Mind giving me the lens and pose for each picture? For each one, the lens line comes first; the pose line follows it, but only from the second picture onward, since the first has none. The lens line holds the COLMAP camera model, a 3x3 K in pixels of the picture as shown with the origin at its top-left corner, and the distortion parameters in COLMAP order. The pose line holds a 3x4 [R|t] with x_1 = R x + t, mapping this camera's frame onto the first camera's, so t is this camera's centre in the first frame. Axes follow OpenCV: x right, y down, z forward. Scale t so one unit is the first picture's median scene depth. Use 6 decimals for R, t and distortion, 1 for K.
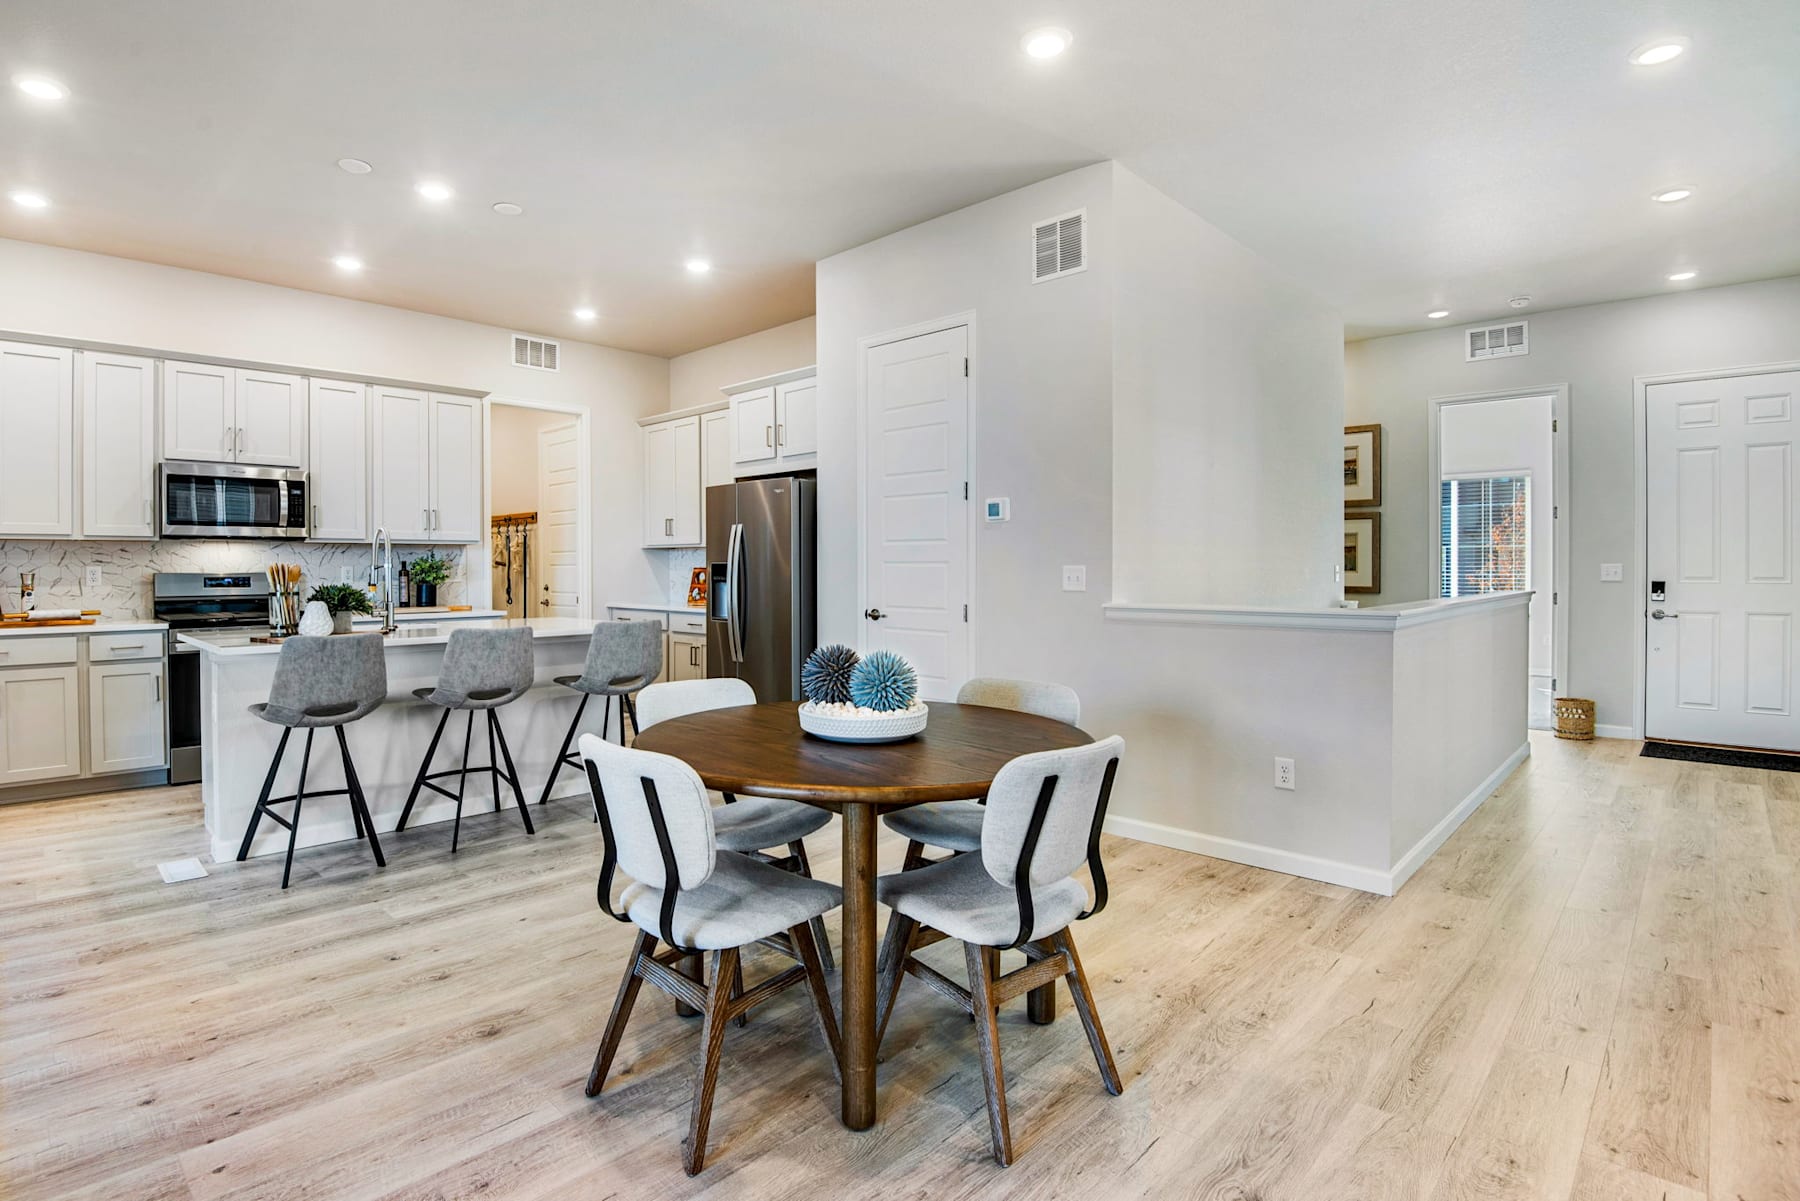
lens RADIAL K [[888.5, 0, 828.2], [0, 888.5, 574.8], [0, 0, 1]] dist [-0.049451, -0.000538]
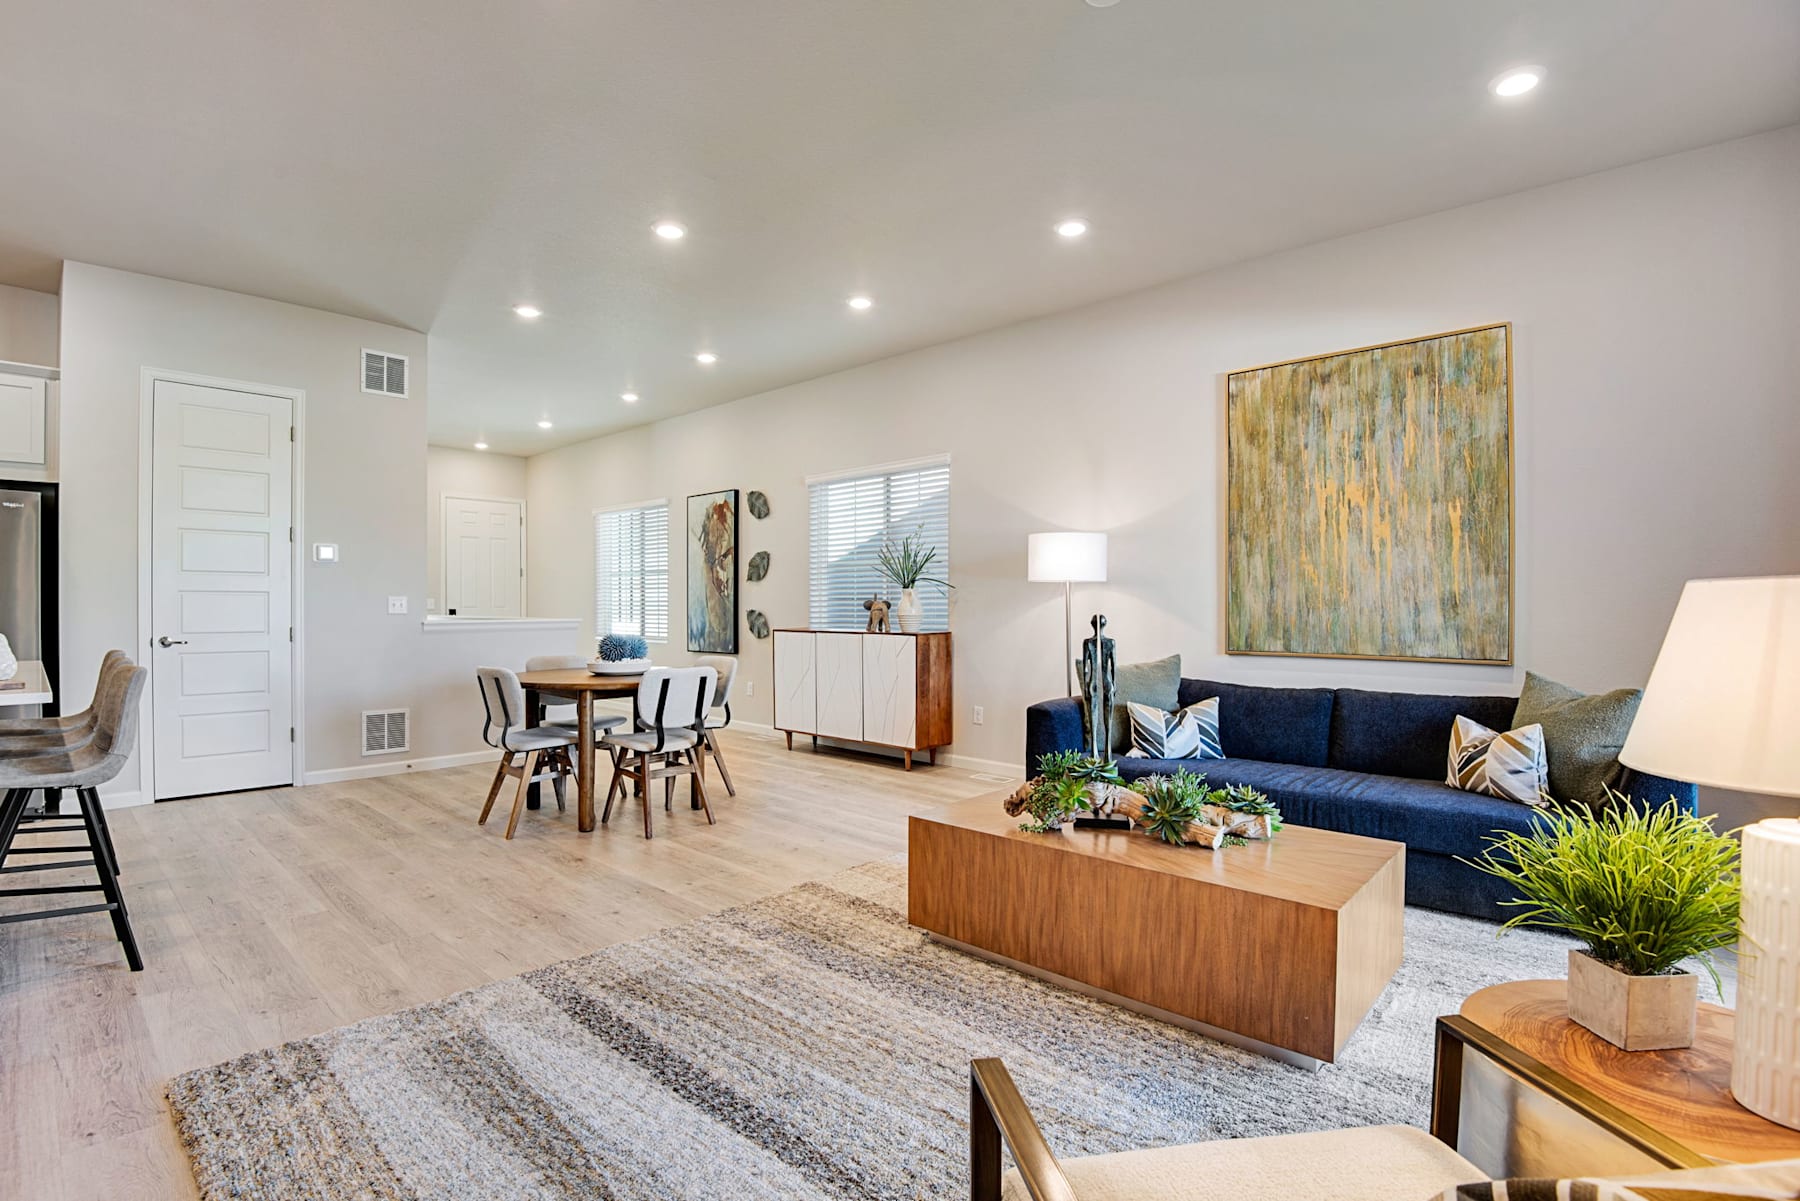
lens RADIAL K [[852.2, 0, 900.0], [0, 852.2, 600.5], [0, 0, 1]] dist [0.002746, -0.029074]
pose [[-0.057745, 0.007462, 0.998303, -1.026670], [0.004549, 0.999964, -0.007211, 0.009087], [-0.998321, 0.004125, -0.057777, 0.215521]]
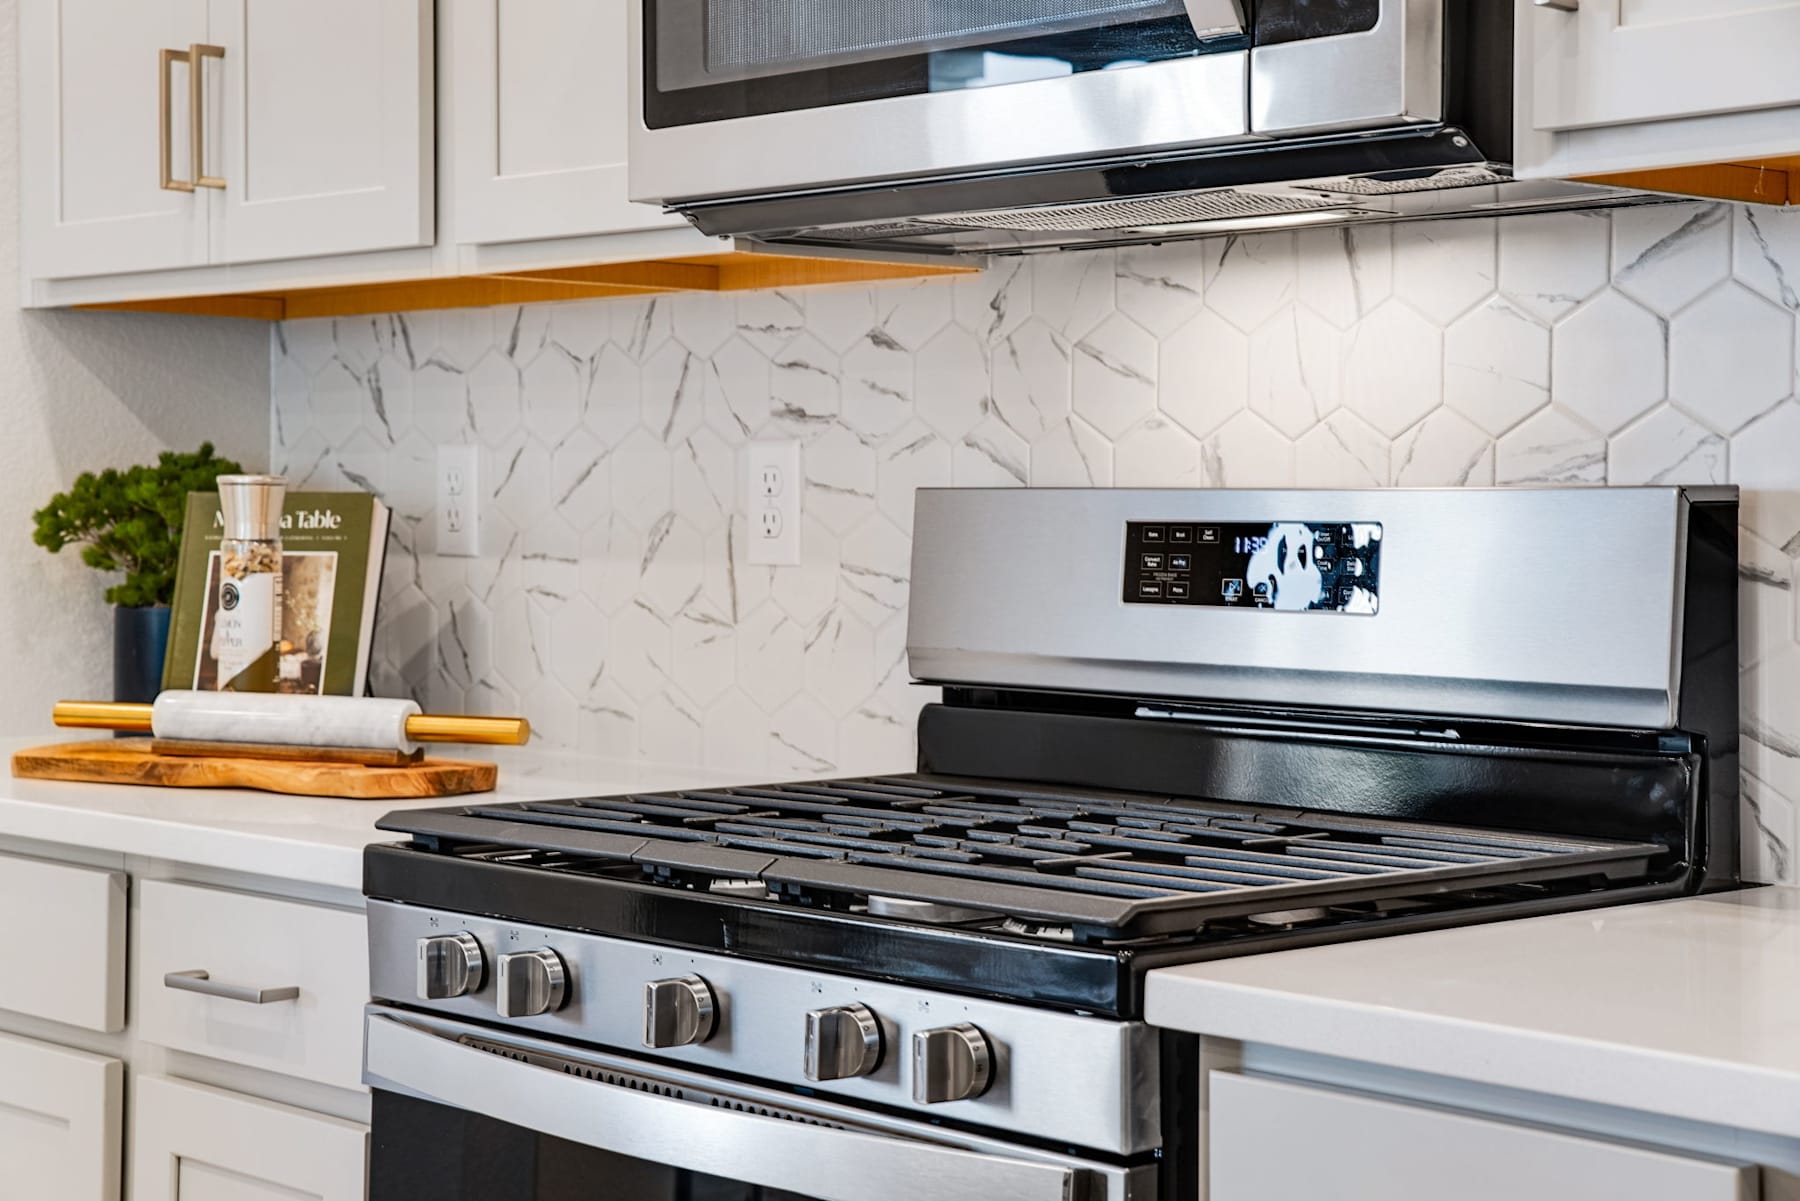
lens RADIAL K [[3138.9, 0, 899.5], [0, 3138.9, 543.4], [0, 0, 1]] dist [0.057628, 0.071280]
pose [[-0.050999, 0.015456, -0.998579, -0.266530], [-0.014909, 0.999757, 0.016236, -0.000873], [0.998587, 0.015716, -0.050756, 1.059847]]
